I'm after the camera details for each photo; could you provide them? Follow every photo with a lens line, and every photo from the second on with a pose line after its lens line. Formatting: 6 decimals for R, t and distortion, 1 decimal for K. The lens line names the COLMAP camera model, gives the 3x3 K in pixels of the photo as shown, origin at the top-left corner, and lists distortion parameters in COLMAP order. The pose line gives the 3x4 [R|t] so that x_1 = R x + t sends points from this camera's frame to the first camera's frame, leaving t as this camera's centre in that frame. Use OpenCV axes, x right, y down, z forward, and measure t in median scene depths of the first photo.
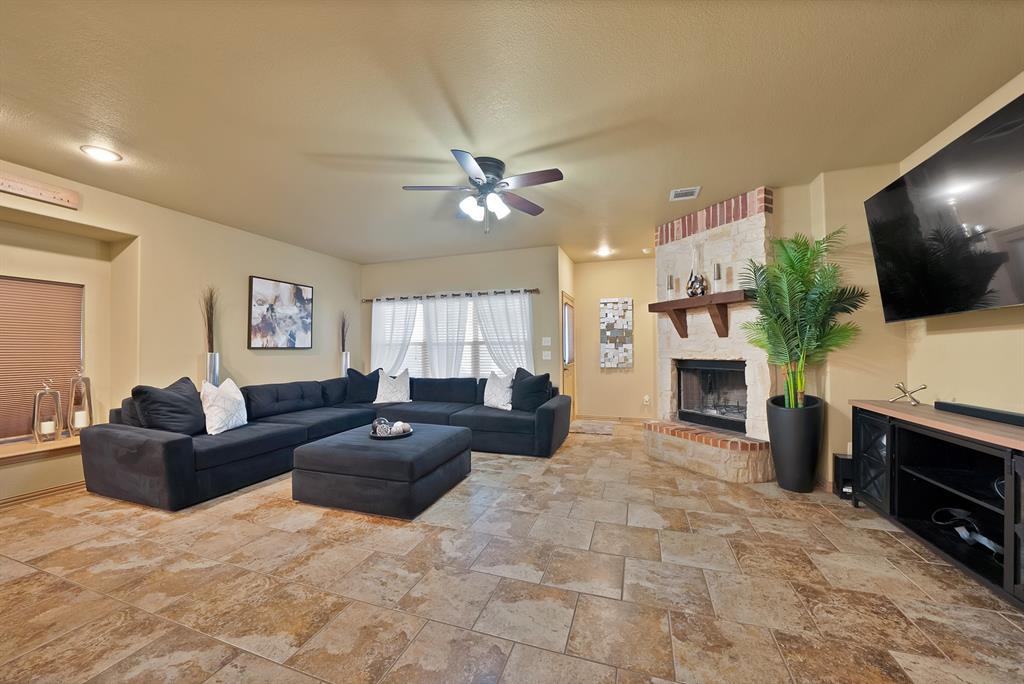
lens RADIAL K [[374.5, 0, 513.9], [0, 374.5, 351.7], [0, 0, 1]] dist [-0.023960, 0.001949]
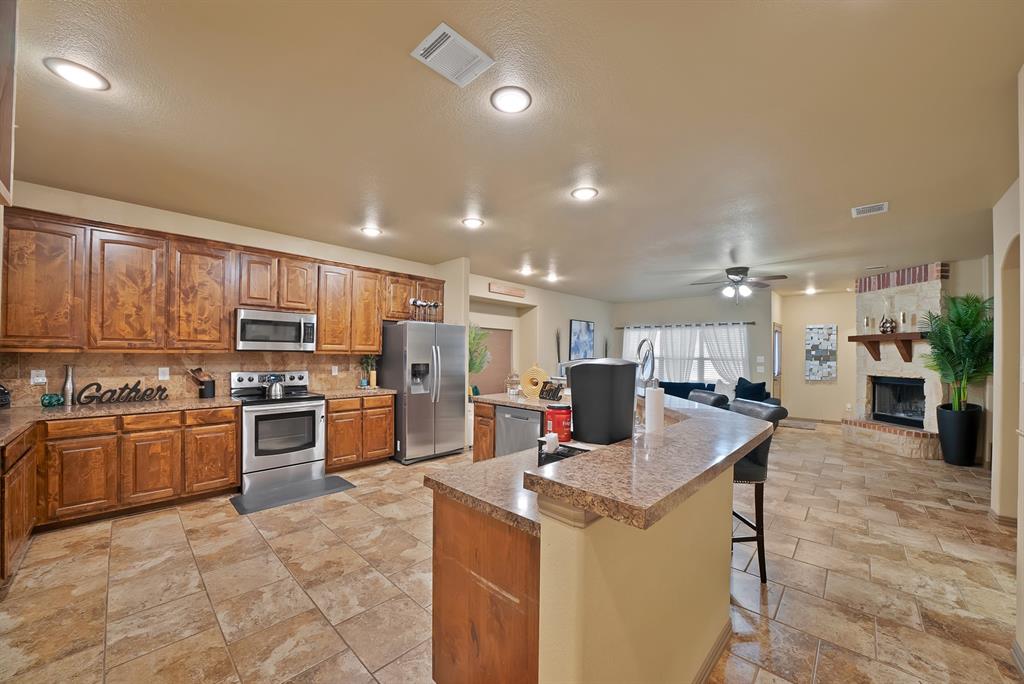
lens RADIAL K [[380.7, 0, 510.8], [0, 380.7, 354.5], [0, 0, 1]] dist [-0.022875, -0.000176]
pose [[0.909562, 0.016431, -0.415243, -0.234611], [-0.015579, 0.999864, 0.005438, -0.049774], [0.415276, 0.001523, 0.909694, -0.896128]]
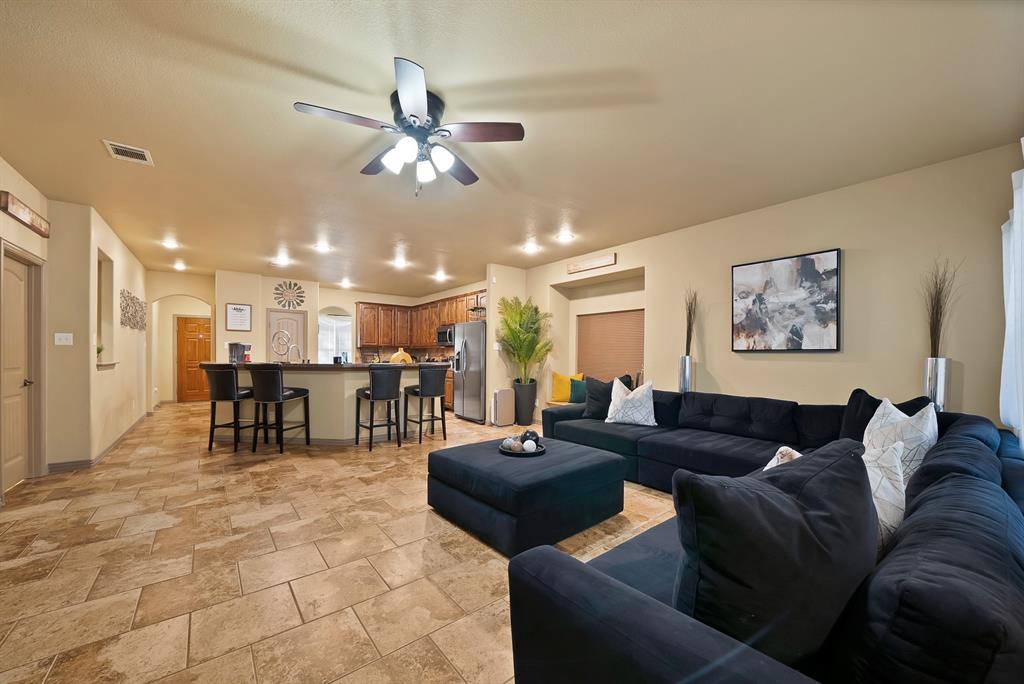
lens RADIAL K [[374.5, 0, 516.2], [0, 374.5, 355.4], [0, 0, 1]] dist [-0.023960, 0.001949]
pose [[-0.526581, 0.008930, -0.850078, 0.340806], [0.001496, 0.999953, 0.009578, -0.009465], [0.850124, 0.003772, -0.526569, 1.150612]]
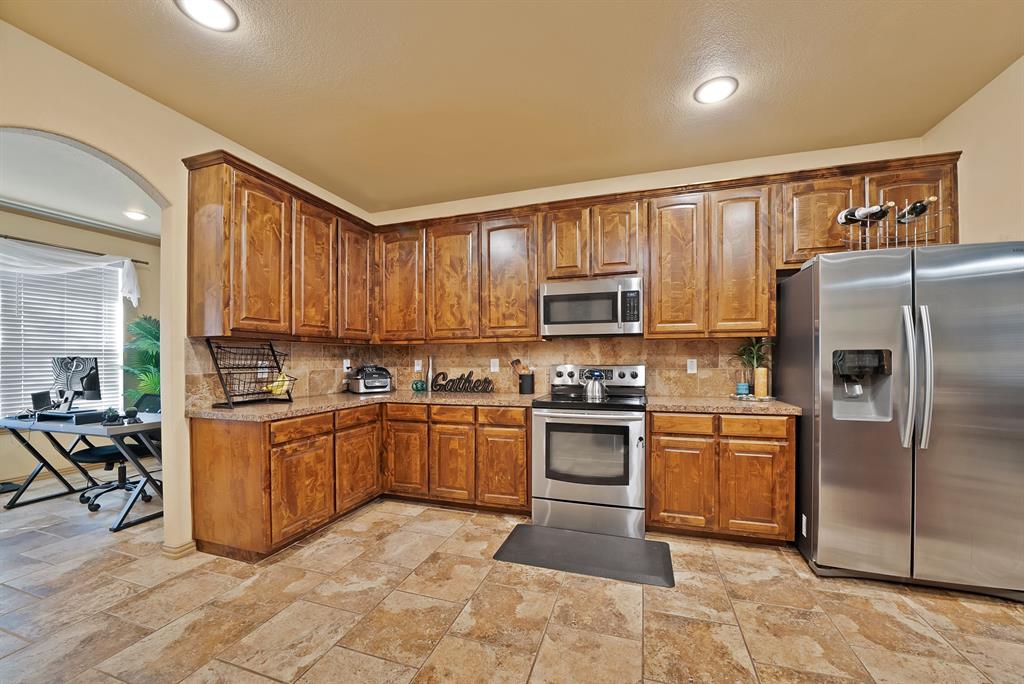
lens RADIAL K [[374.5, 0, 509.1], [0, 374.5, 361.4], [0, 0, 1]] dist [-0.023960, 0.001949]
pose [[0.014110, 0.013765, -0.999806, -0.502423], [0.008095, 0.999871, 0.013881, -0.007103], [0.999868, -0.008289, 0.013996, -0.413090]]
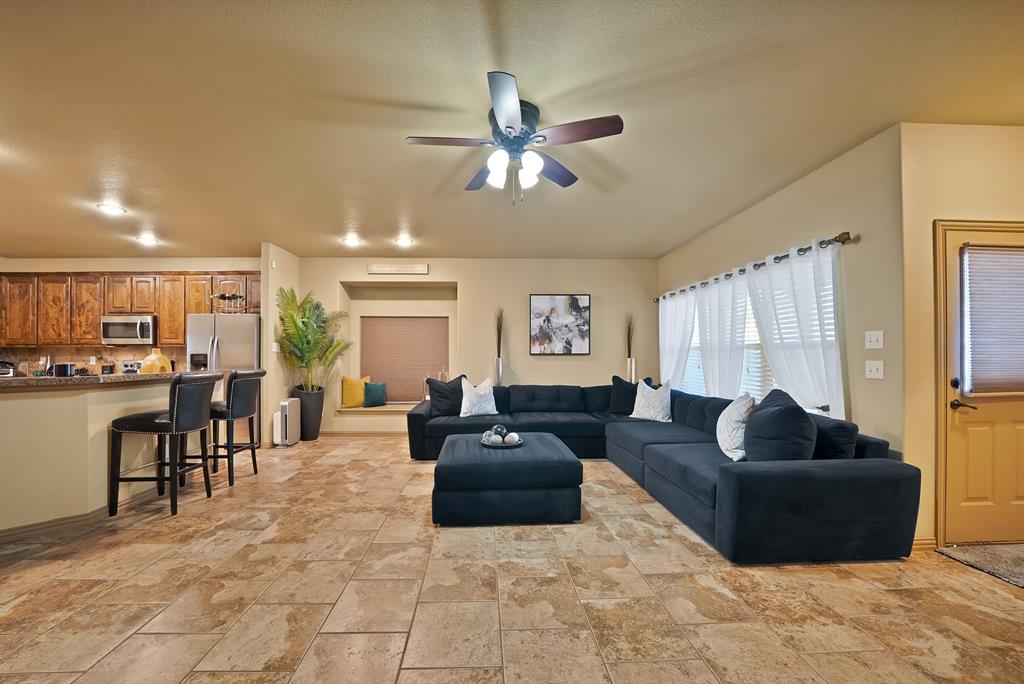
lens RADIAL K [[374.5, 0, 487.7], [0, 374.5, 359.7], [0, 0, 1]] dist [-0.023960, 0.001949]
pose [[0.338918, 0.010751, -0.940754, 0.456980], [-0.001369, 0.999939, 0.010934, -0.006919], [0.940815, -0.002417, 0.338912, 0.500897]]
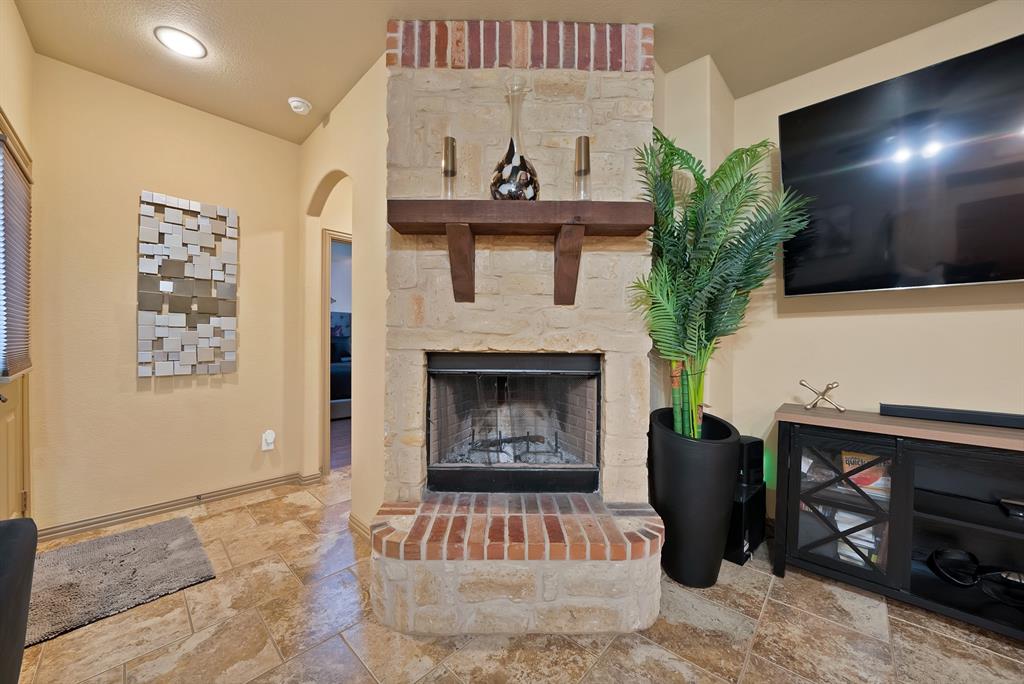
lens RADIAL K [[374.5, 0, 500.9], [0, 374.5, 340.1], [0, 0, 1]] dist [-0.023960, 0.001949]
pose [[0.422881, 0.011232, 0.906116, 0.080811], [-0.013051, 0.999895, -0.006303, 0.007852], [-0.906091, -0.009161, 0.422983, 0.783109]]
